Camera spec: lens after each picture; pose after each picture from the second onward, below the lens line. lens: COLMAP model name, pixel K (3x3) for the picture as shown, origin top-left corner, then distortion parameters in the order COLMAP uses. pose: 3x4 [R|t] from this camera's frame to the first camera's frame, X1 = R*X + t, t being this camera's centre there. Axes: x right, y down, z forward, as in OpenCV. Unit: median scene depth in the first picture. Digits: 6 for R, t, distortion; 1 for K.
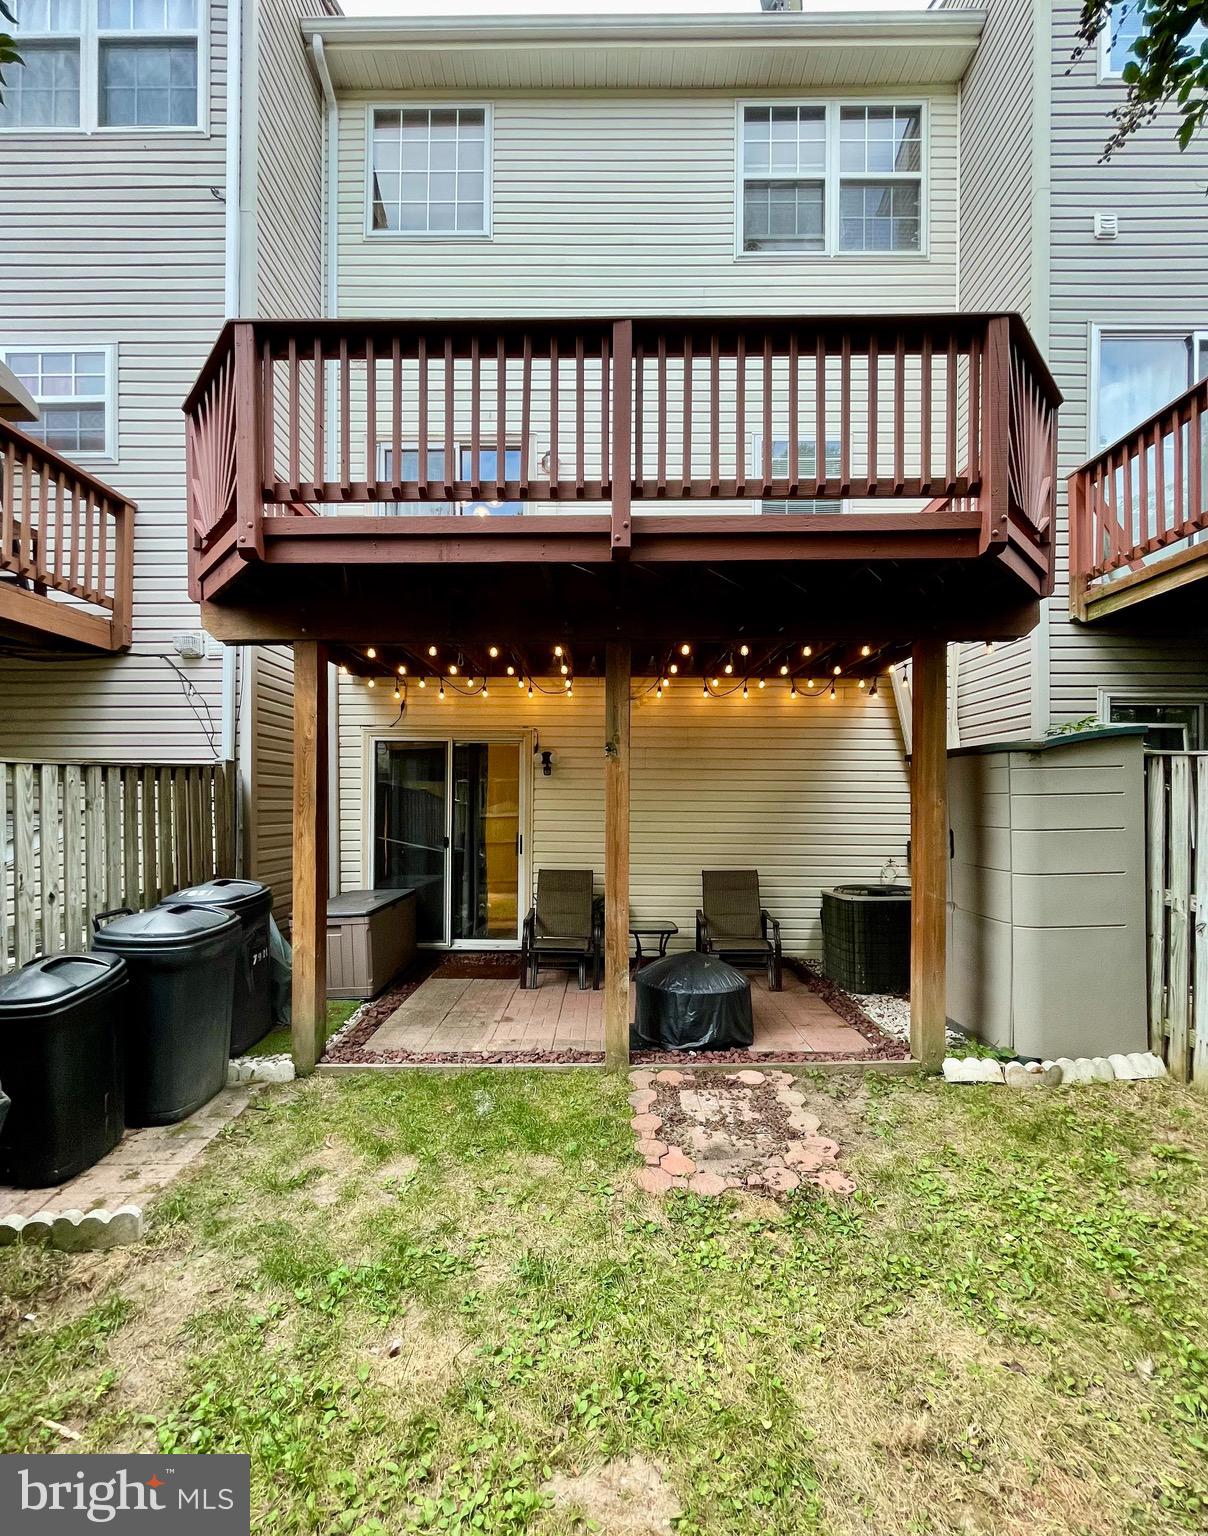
lens RADIAL K [[669.6, 0, 607.5], [0, 669.6, 801.0], [0, 0, 1]] dist [0.000189, -0.000809]
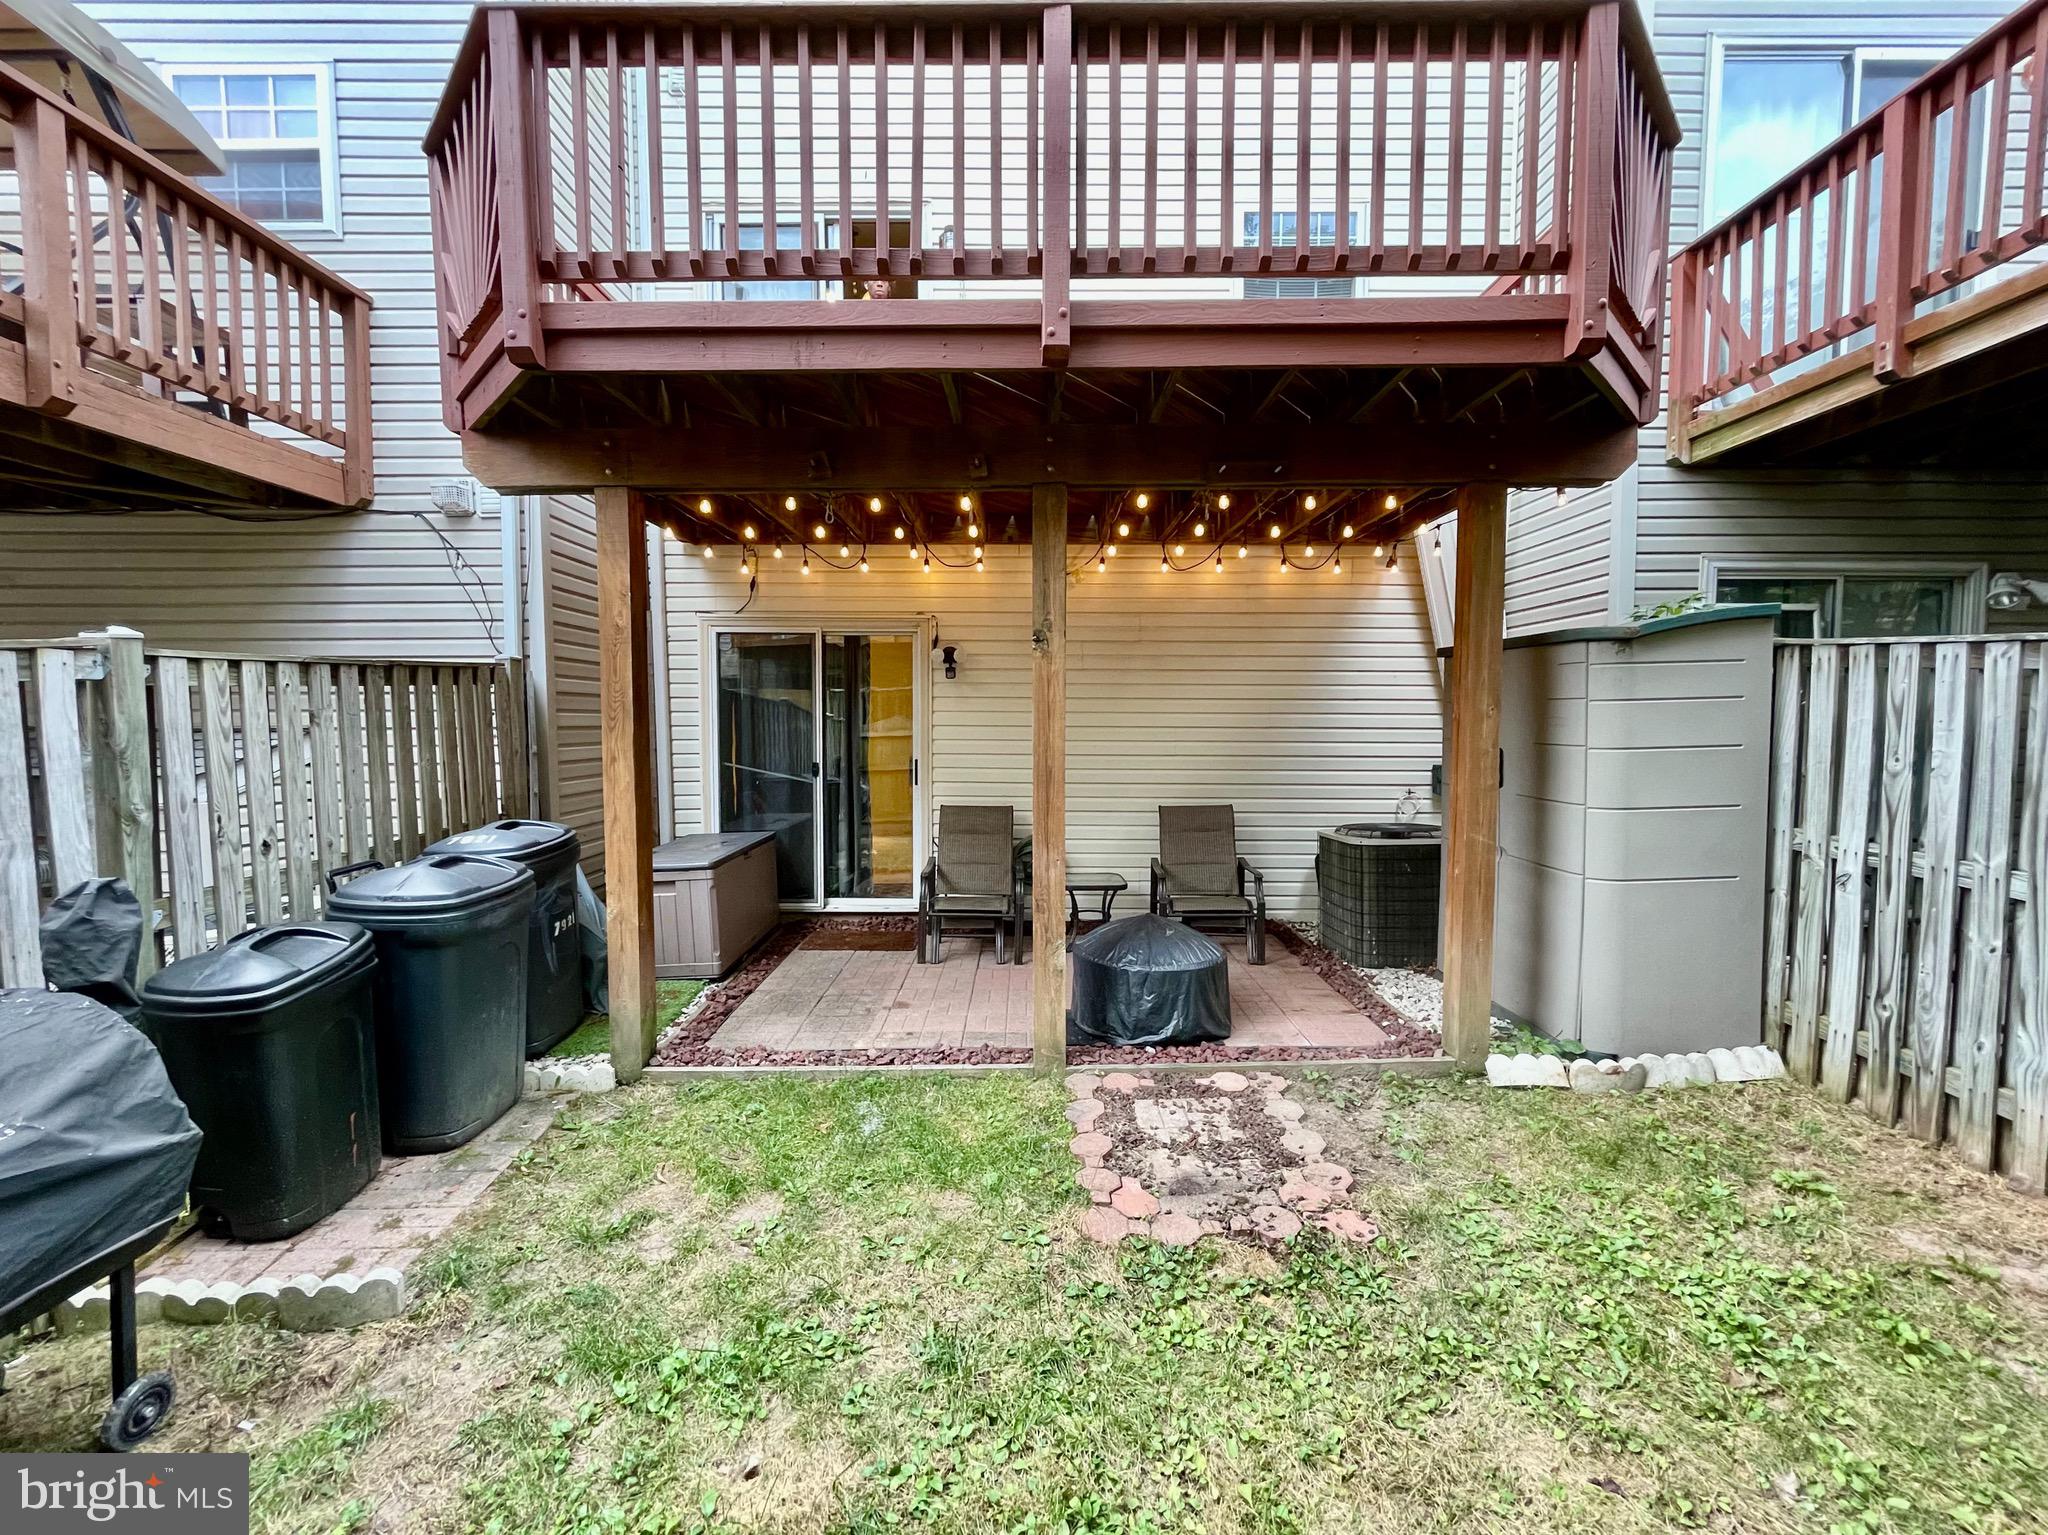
lens RADIAL K [[823.1, 0, 1024.9], [0, 823.1, 768.9], [0, 0, 1]] dist [-0.001475, 0.000262]
pose [[0.999973, -0.004088, 0.006121, -0.017890], [0.003721, 0.998260, 0.058849, 0.010562], [-0.006351, -0.058824, 0.998248, 0.110017]]
